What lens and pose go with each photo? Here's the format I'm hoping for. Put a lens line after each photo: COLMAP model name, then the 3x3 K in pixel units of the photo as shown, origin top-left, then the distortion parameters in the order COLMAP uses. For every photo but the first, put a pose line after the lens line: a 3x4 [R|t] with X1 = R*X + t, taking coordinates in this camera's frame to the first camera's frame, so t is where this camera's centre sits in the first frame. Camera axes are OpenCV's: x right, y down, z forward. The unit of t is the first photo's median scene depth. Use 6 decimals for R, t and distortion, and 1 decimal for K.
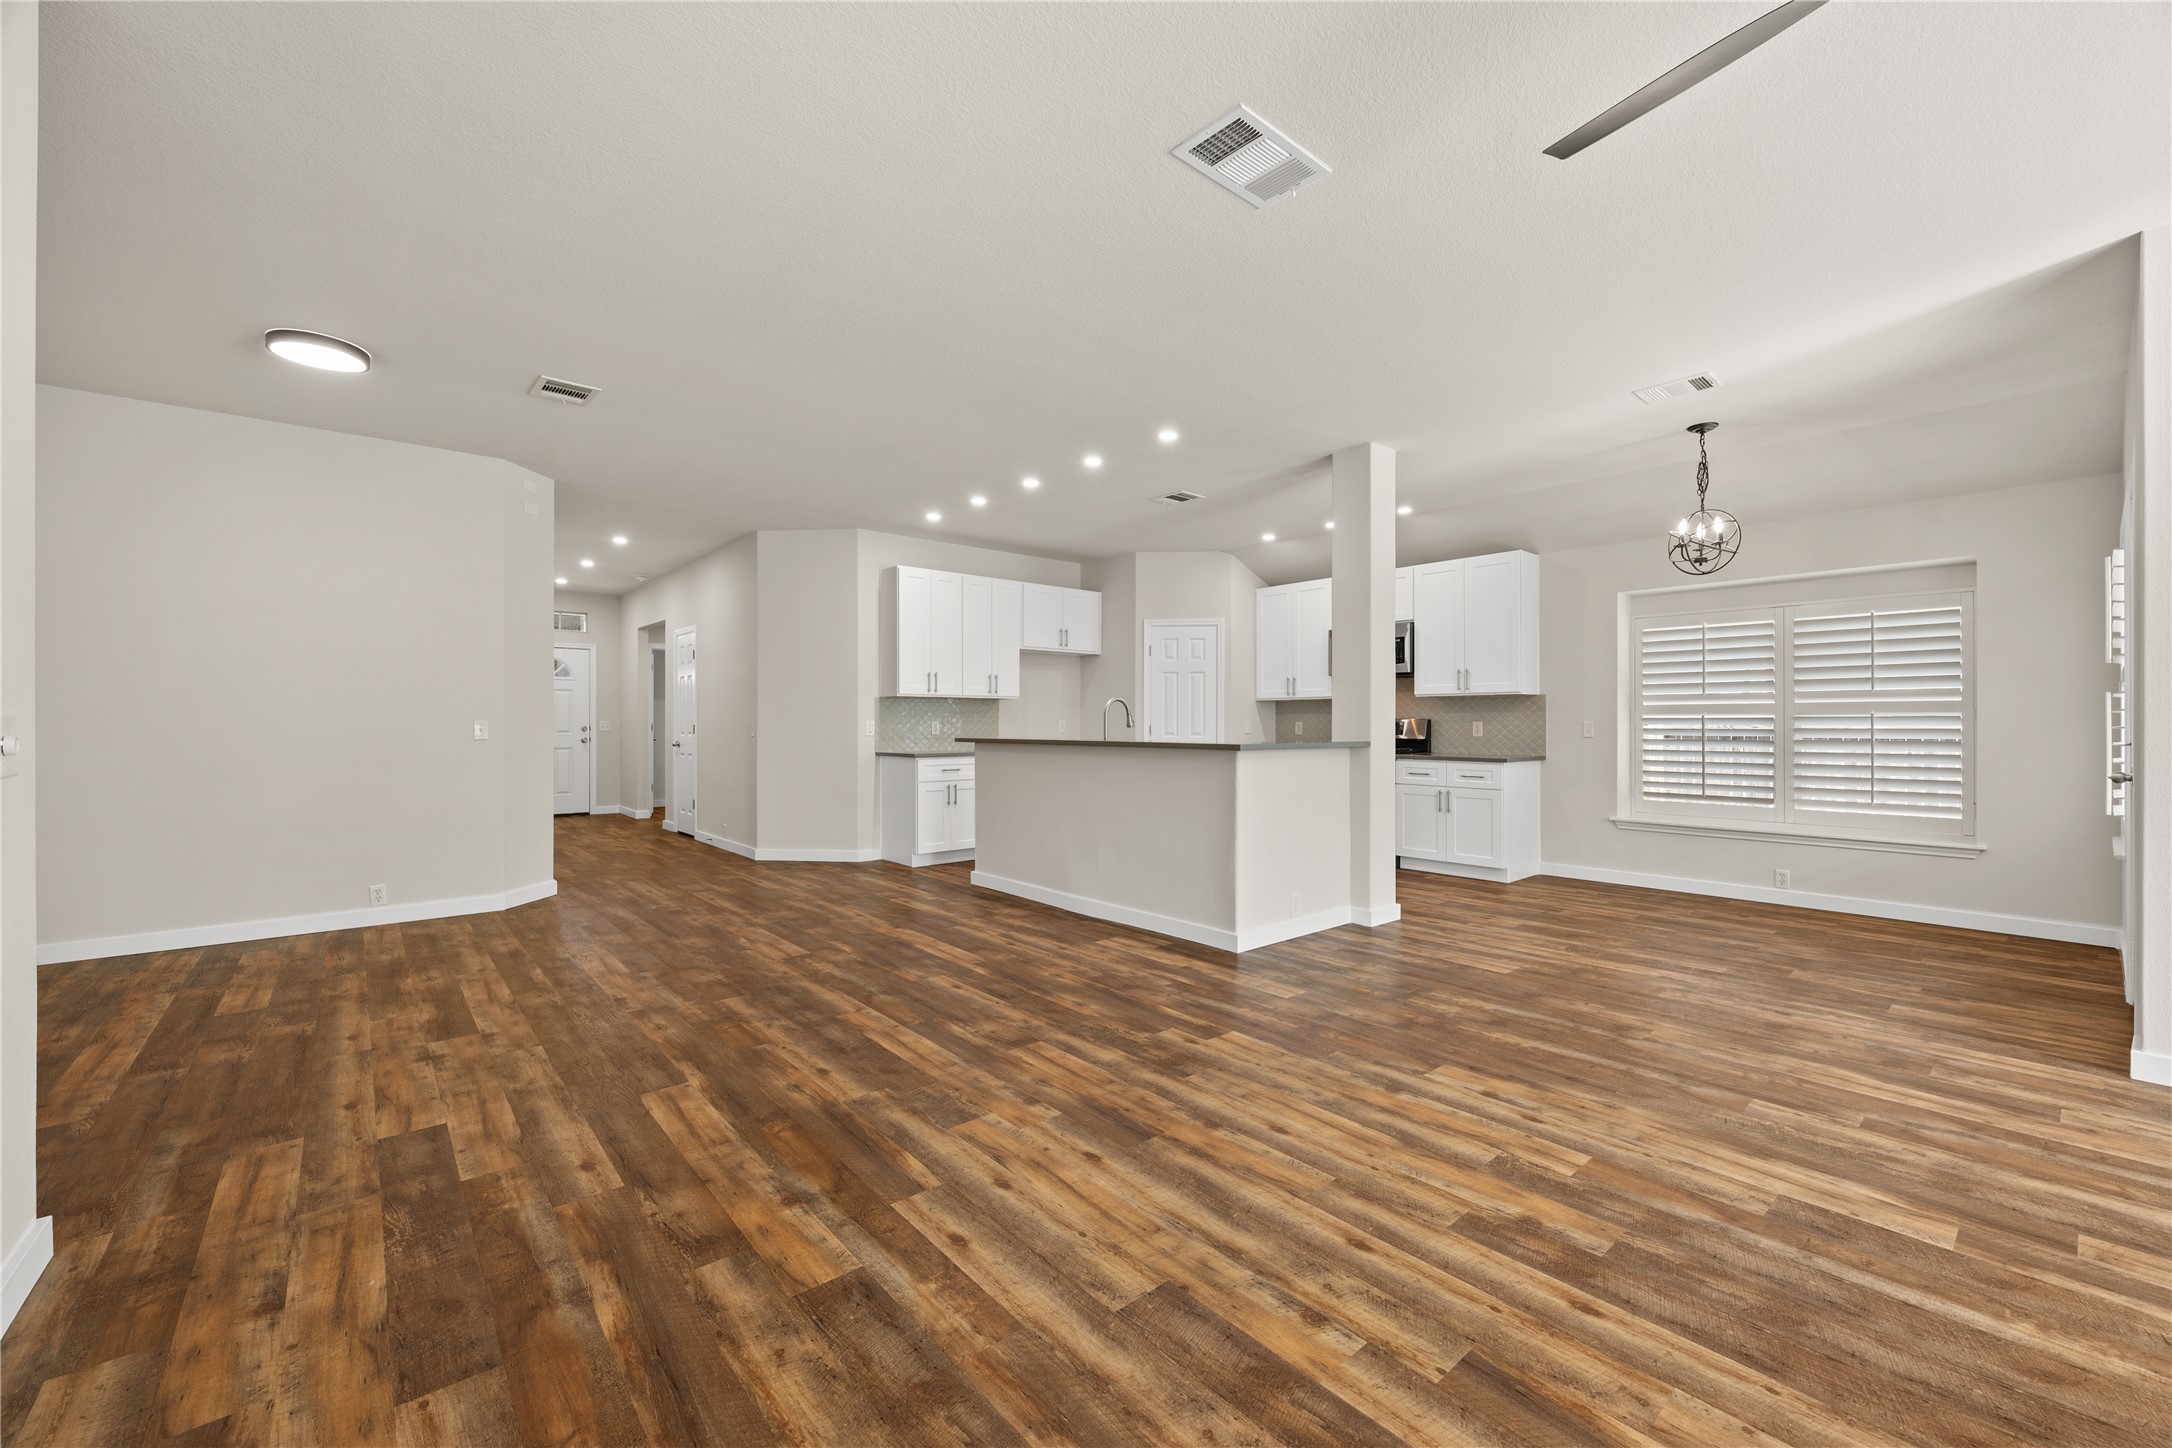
lens RADIAL K [[858.4, 0, 1108.1], [0, 858.4, 724.2], [0, 0, 1]] dist [0.000178, -0.000640]
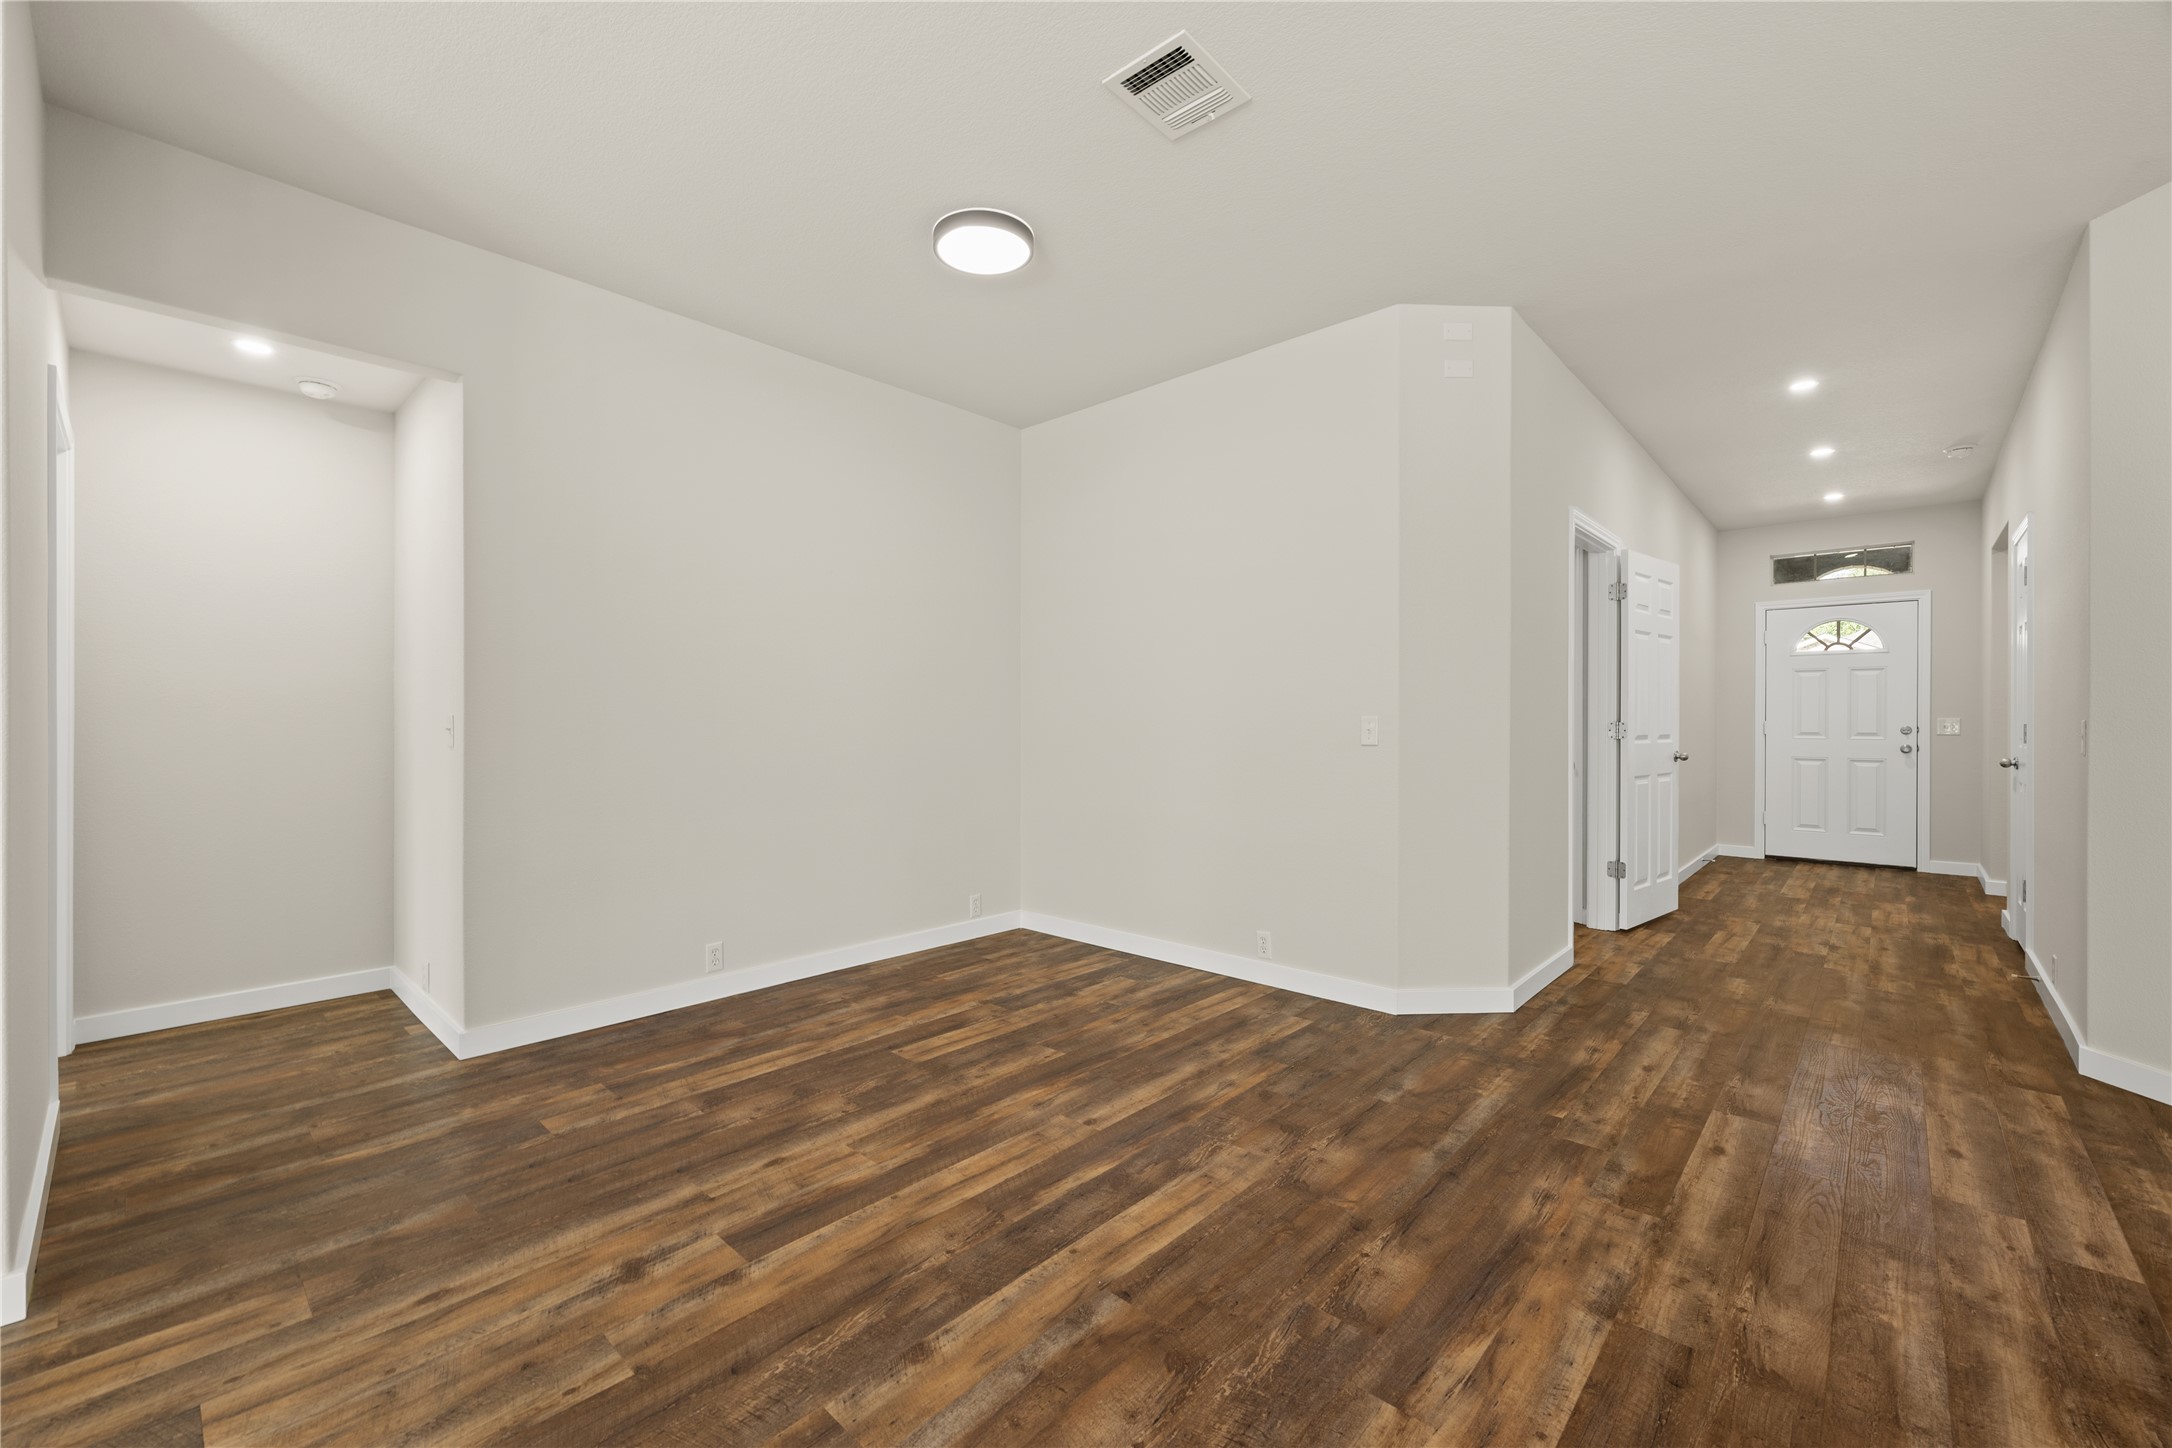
lens RADIAL K [[858.4, 0, 1076.4], [0, 858.4, 730.3], [0, 0, 1]] dist [0.000178, -0.000640]
pose [[0.083392, 0.007588, -0.996488, -0.158550], [-0.000180, 0.999971, 0.007600, 0.000968], [0.996517, -0.000455, 0.083390, 1.258247]]
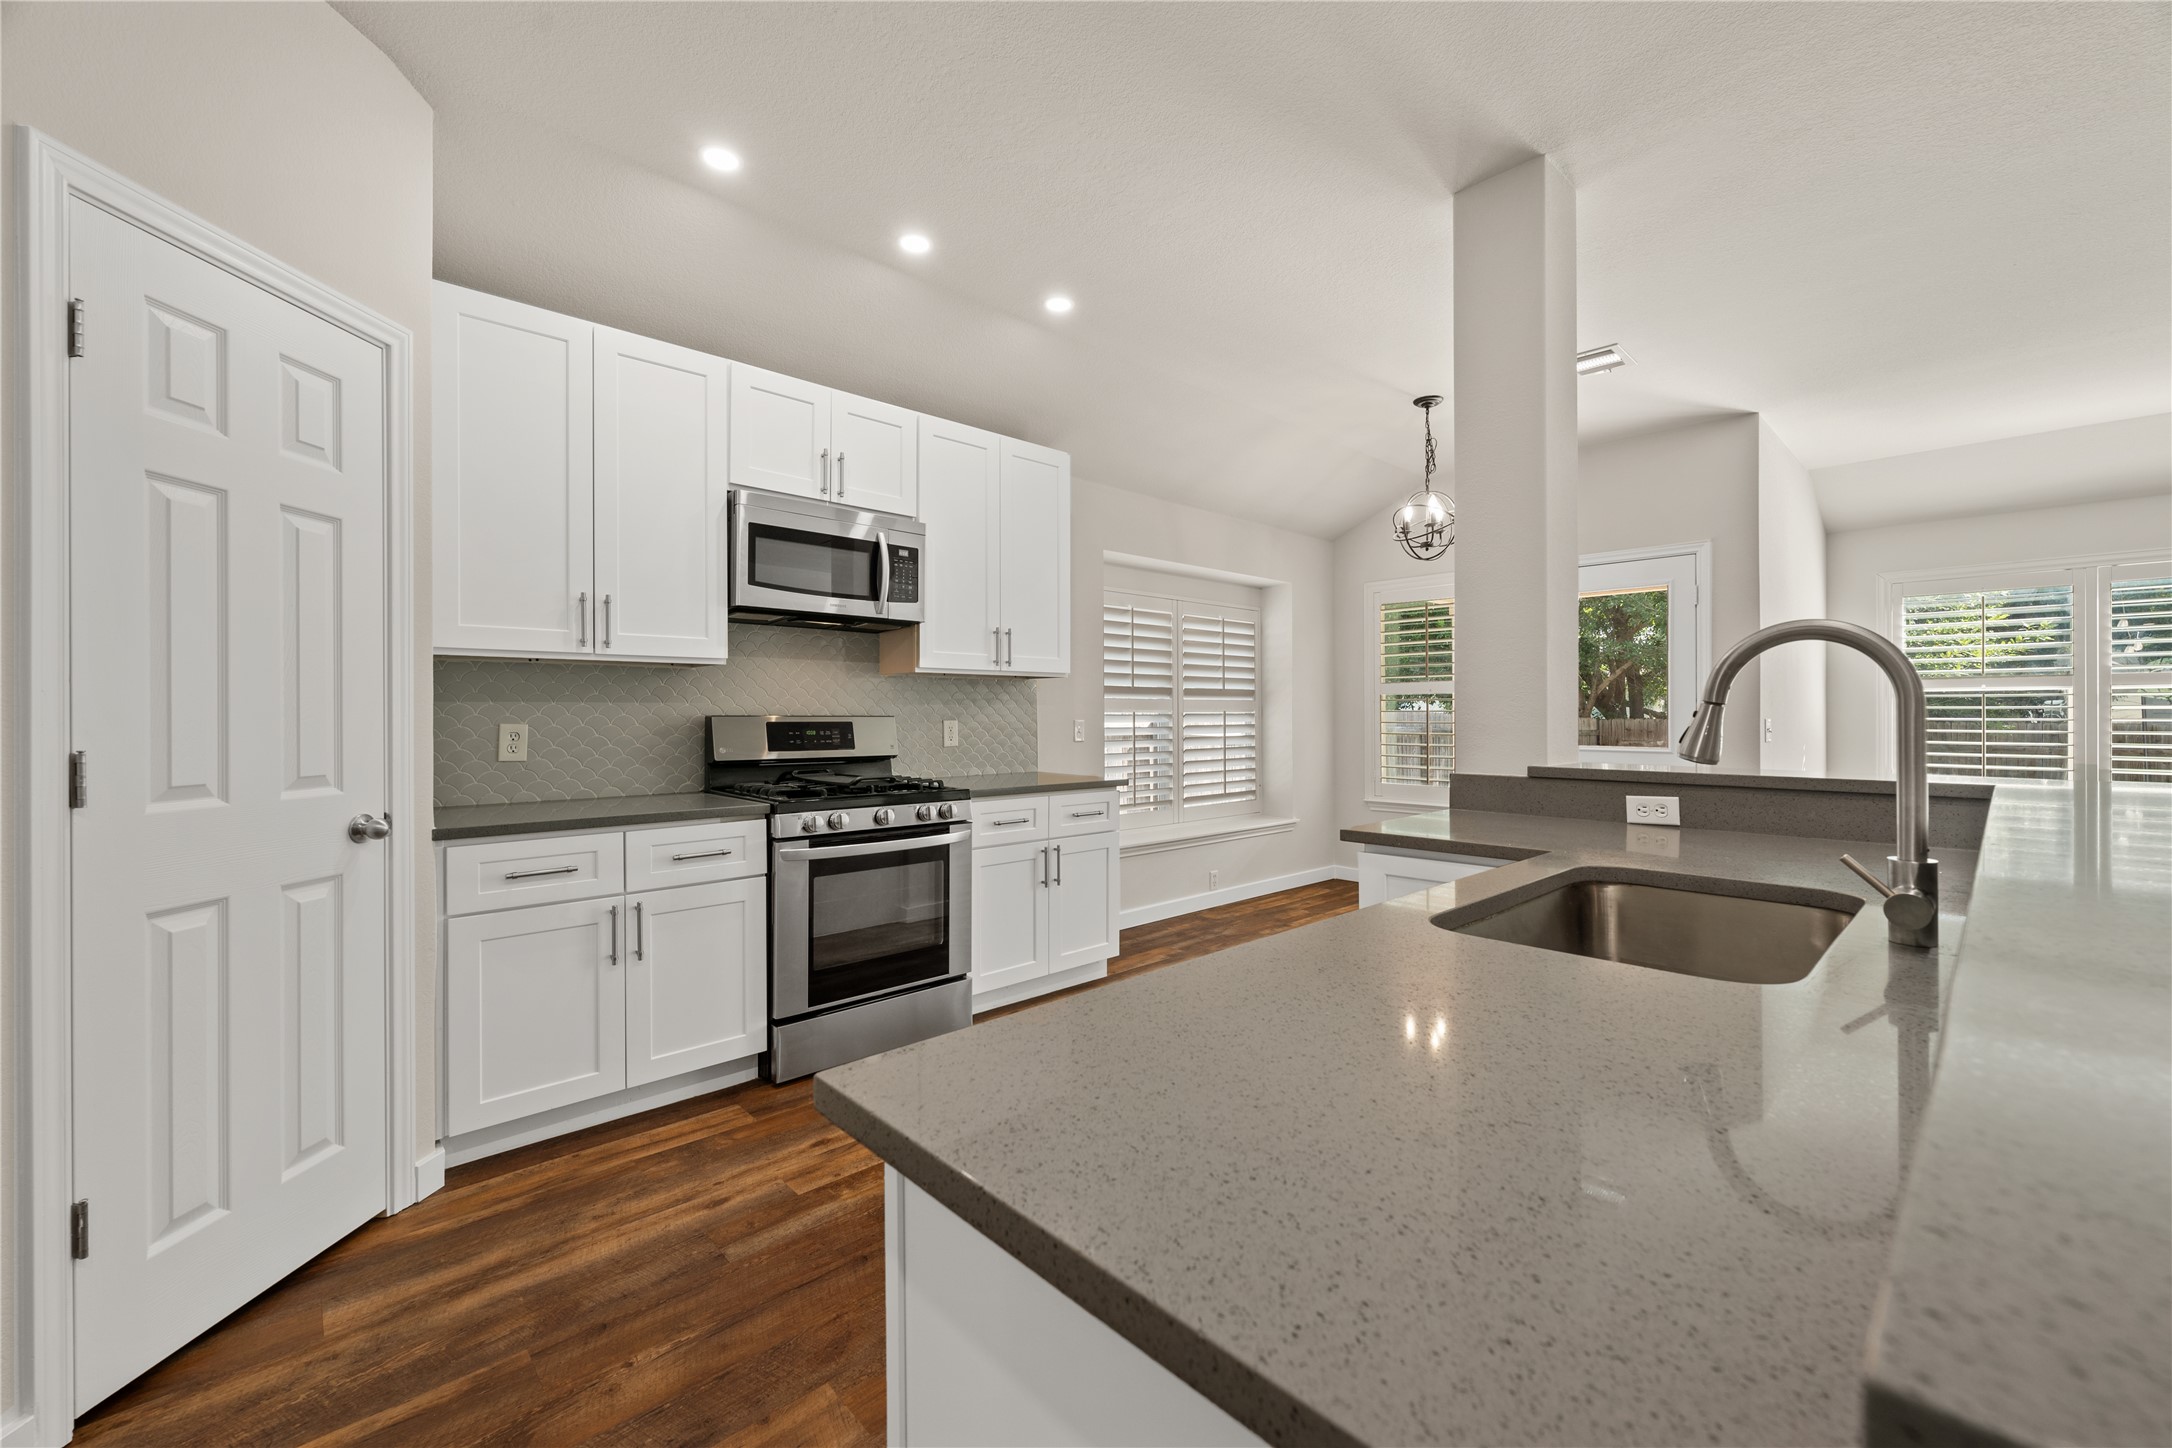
lens RADIAL K [[858.4, 0, 1102.1], [0, 858.4, 711.6], [0, 0, 1]] dist [0.000178, -0.000640]
pose [[-0.018303, 0.001964, 0.999831, -0.365632], [0.002421, 0.999995, -0.001920, -0.017701], [-0.999830, 0.002385, -0.018308, 2.204971]]
